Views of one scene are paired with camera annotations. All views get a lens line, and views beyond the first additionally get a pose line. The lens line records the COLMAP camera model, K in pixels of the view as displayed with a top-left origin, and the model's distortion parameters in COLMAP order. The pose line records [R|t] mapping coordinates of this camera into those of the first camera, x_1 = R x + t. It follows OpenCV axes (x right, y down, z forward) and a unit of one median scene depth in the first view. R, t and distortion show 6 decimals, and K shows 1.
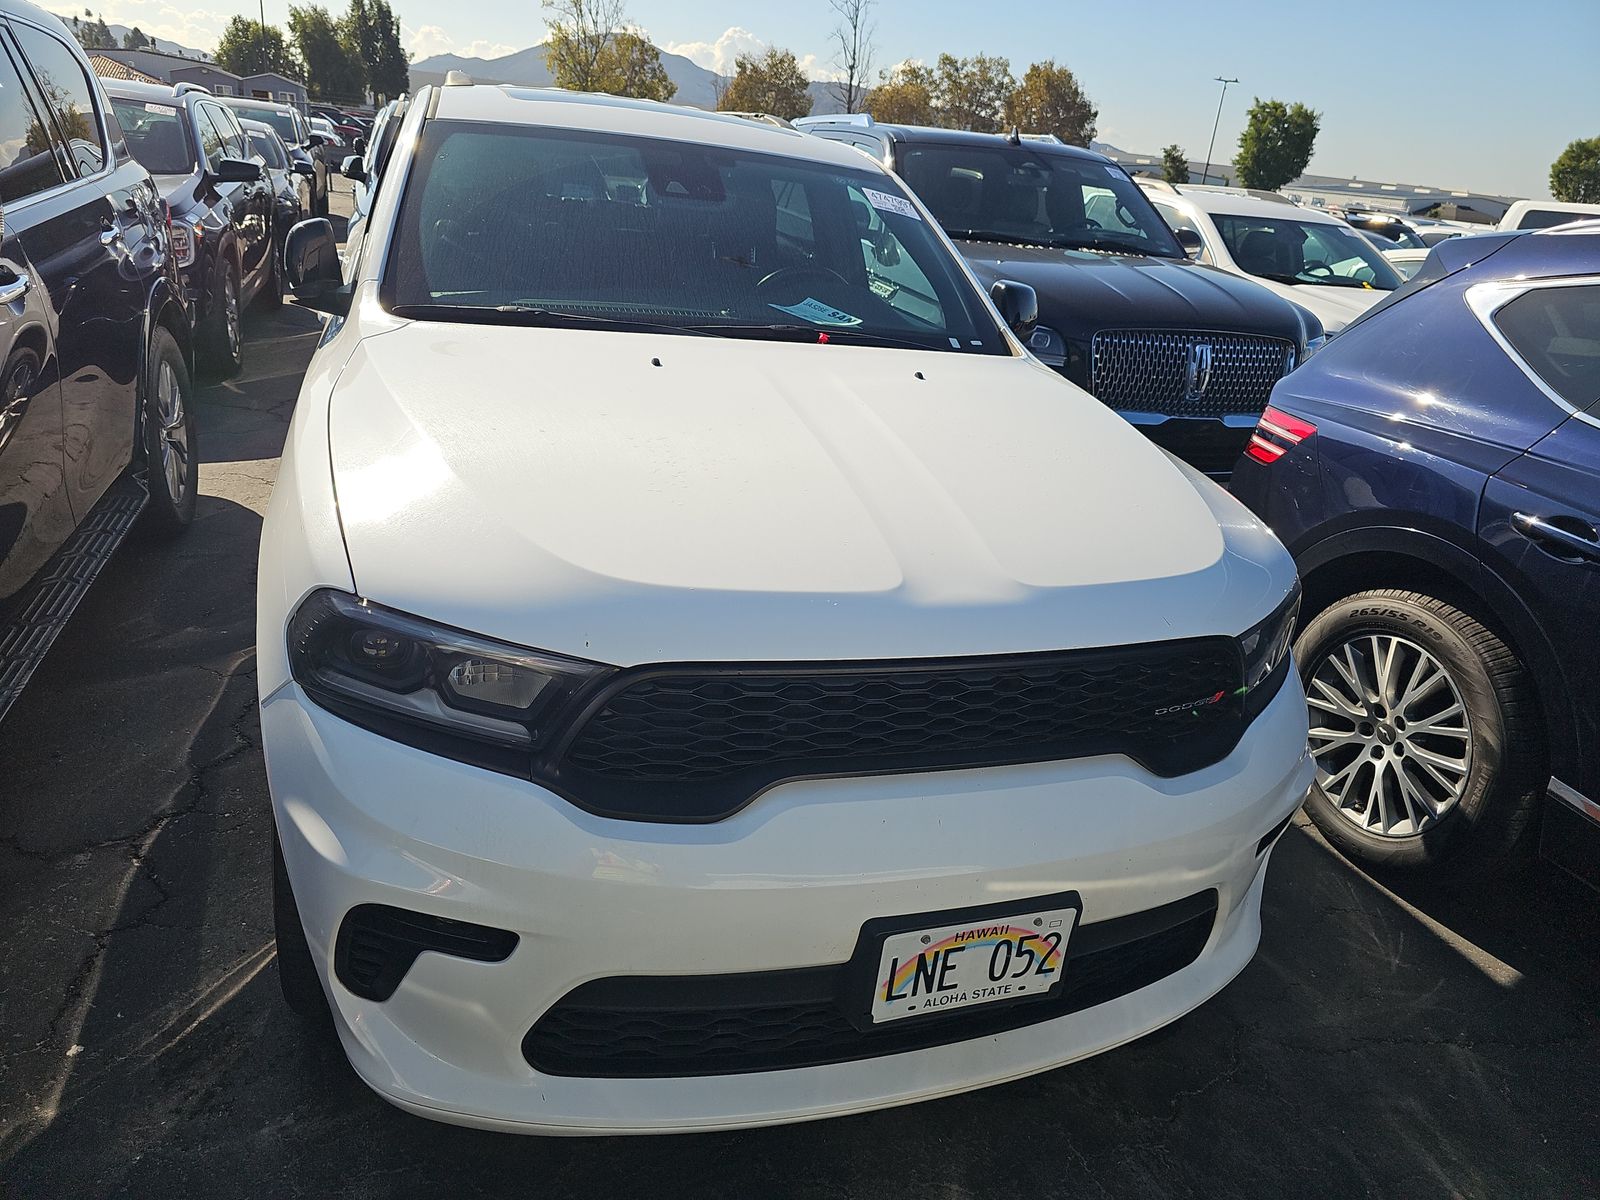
lens RADIAL K [[1090.2, 0, 811.2], [0, 1090.2, 593.4], [0, 0, 1]] dist [0.049048, -0.049039]
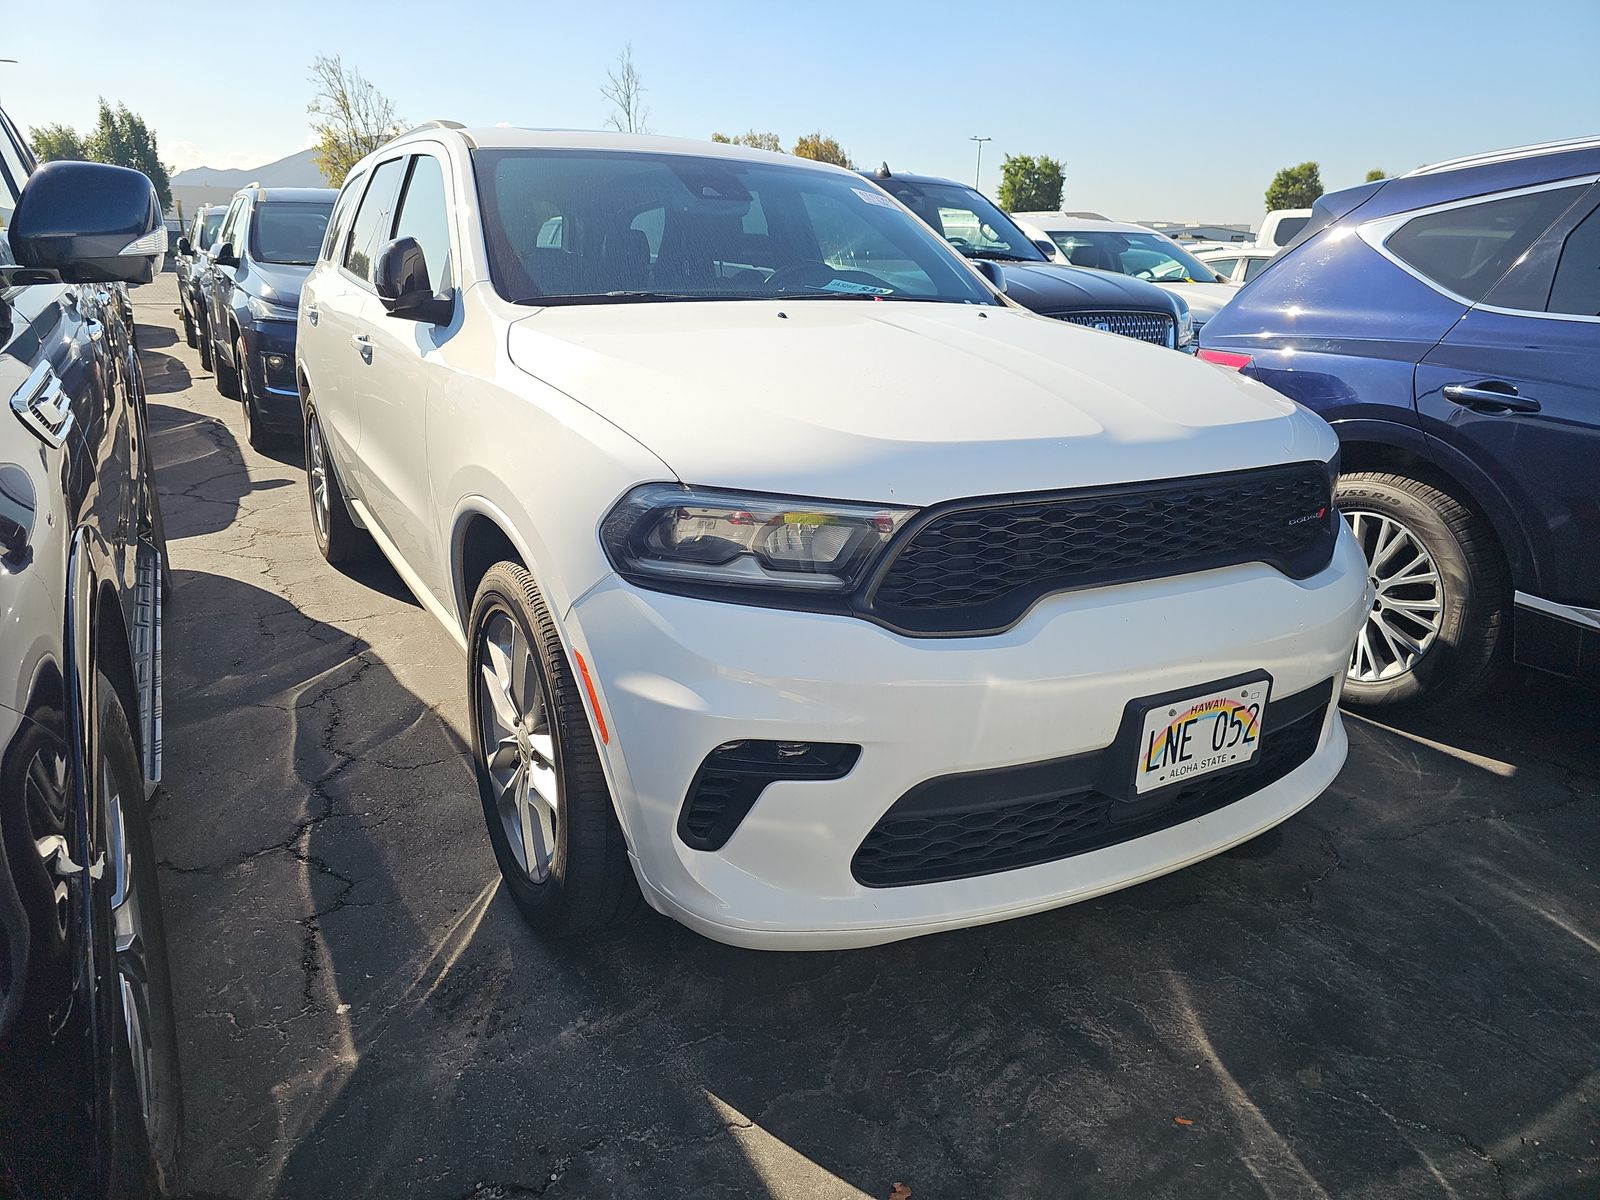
lens RADIAL K [[1097.6, 0, 801.3], [0, 1097.6, 577.6], [0, 0, 1]] dist [0.047681, -0.046916]
pose [[0.978557, -0.129226, 0.160396, -0.311321], [0.141636, 0.987549, -0.068464, 0.127761], [-0.149551, 0.089713, 0.984676, -0.099811]]
